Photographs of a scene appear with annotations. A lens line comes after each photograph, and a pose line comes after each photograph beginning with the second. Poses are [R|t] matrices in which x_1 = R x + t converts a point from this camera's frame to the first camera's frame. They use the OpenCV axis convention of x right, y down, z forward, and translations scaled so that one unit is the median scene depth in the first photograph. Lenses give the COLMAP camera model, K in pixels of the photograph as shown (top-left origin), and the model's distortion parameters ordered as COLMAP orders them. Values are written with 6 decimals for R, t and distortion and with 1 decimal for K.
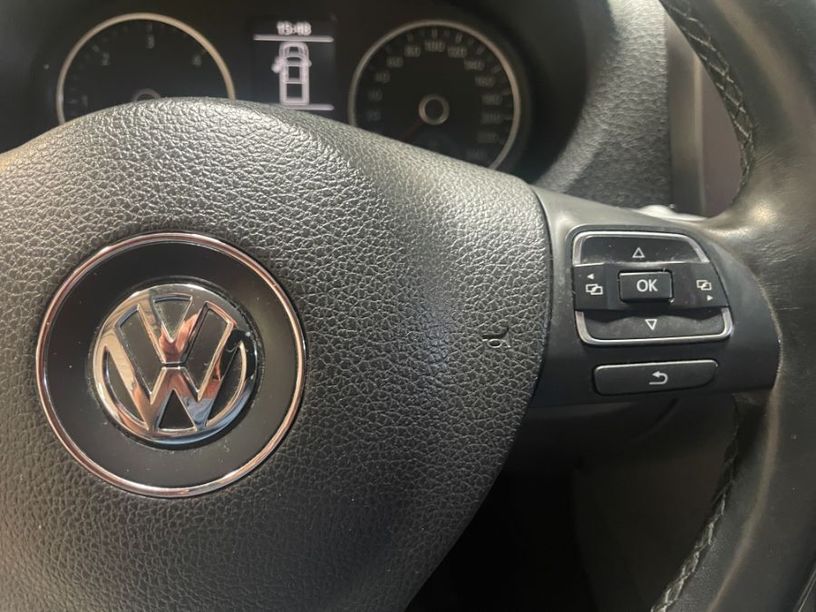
lens RADIAL K [[620.1, 0, 411.9], [0, 620.1, 300.4], [0, 0, 1]] dist [0.069869, -0.113210]
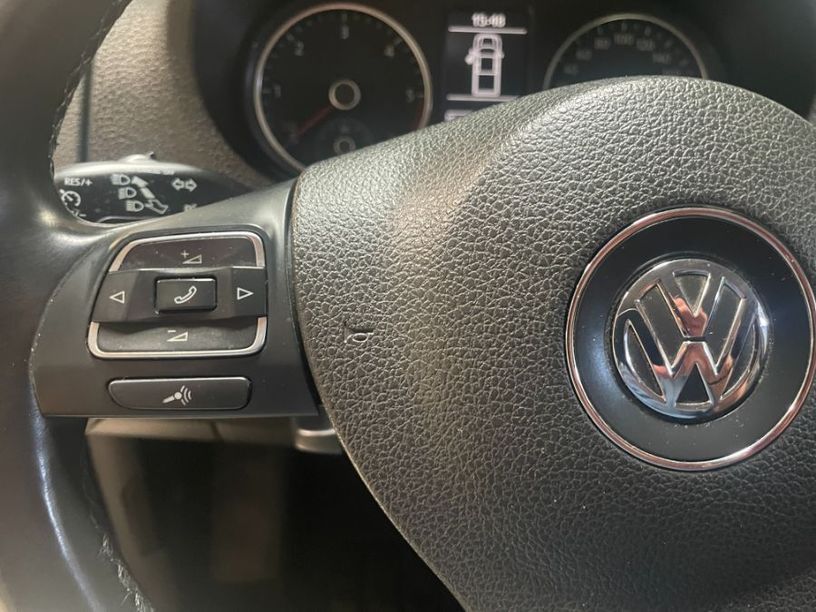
lens RADIAL K [[620.1, 0, 411.9], [0, 620.1, 300.4], [0, 0, 1]] dist [0.069869, -0.113210]
pose [[0.999834, 0.006733, 0.016914, -0.840890], [-0.006685, 0.999973, -0.002925, 0.046355], [-0.016933, 0.002811, 0.999853, 0.004081]]
